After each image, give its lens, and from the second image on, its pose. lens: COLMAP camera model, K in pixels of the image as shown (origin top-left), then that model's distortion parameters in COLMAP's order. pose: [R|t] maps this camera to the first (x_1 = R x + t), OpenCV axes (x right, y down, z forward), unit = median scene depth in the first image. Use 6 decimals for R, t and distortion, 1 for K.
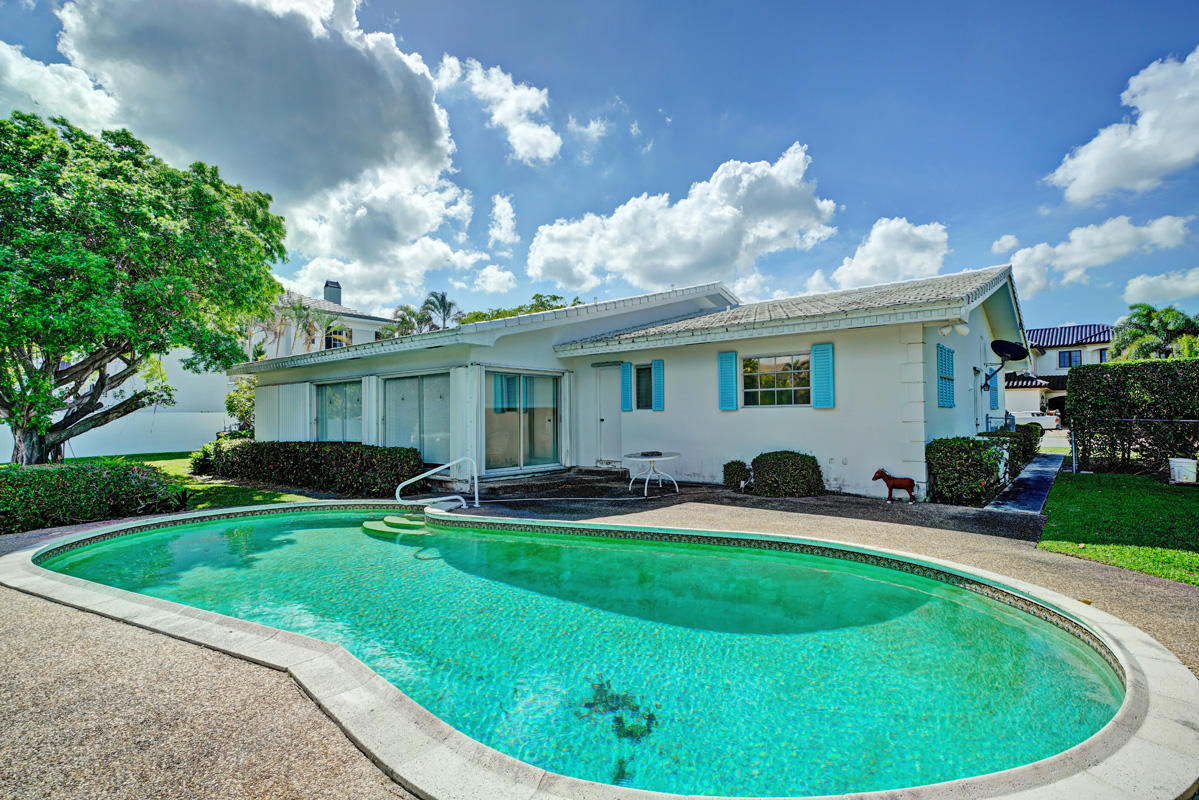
lens RADIAL K [[590.3, 0, 599.5], [0, 590.3, 400.0], [0, 0, 1]] dist [0.000356, 0.000279]
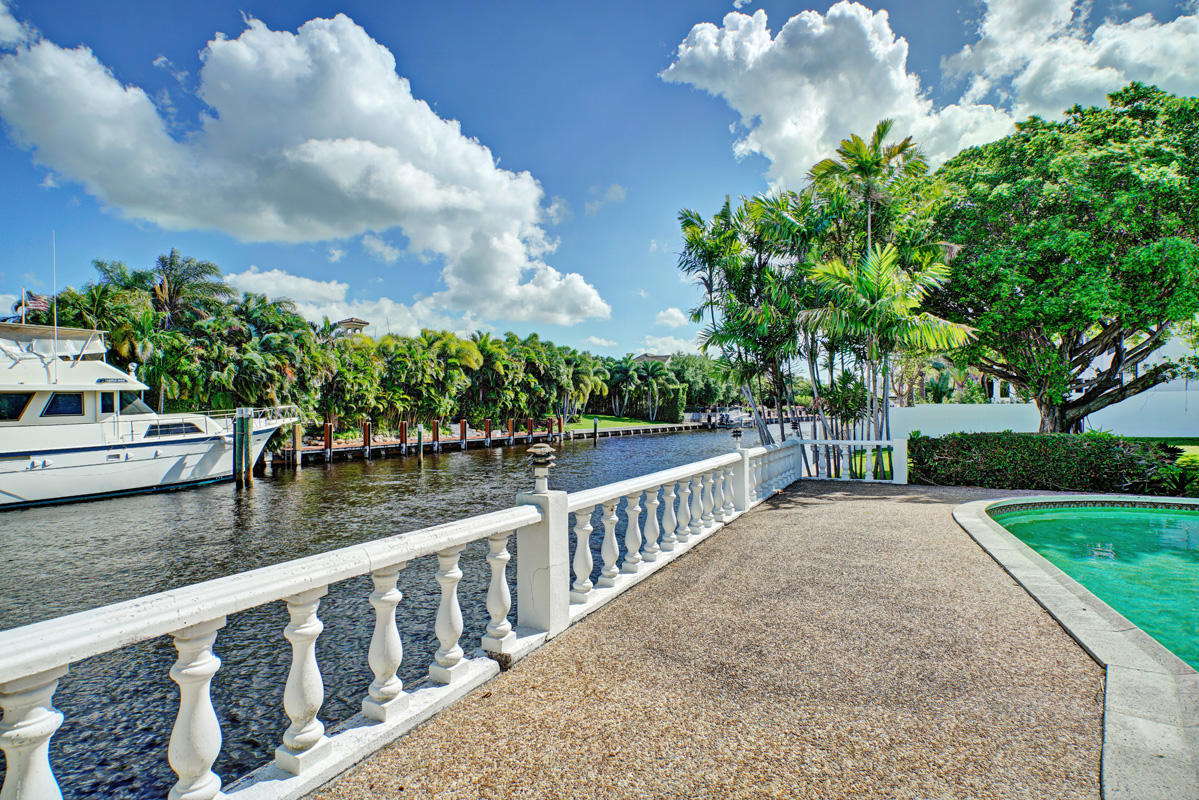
lens RADIAL K [[596.9, 0, 599.5], [0, 596.9, 400.0], [0, 0, 1]] dist [-0.001221, 0.000644]
pose [[0.088648, -0.007621, -0.996034, 0.192107], [0.030867, 0.999511, -0.004900, 0.059553], [0.995585, -0.030310, 0.088840, 0.201894]]
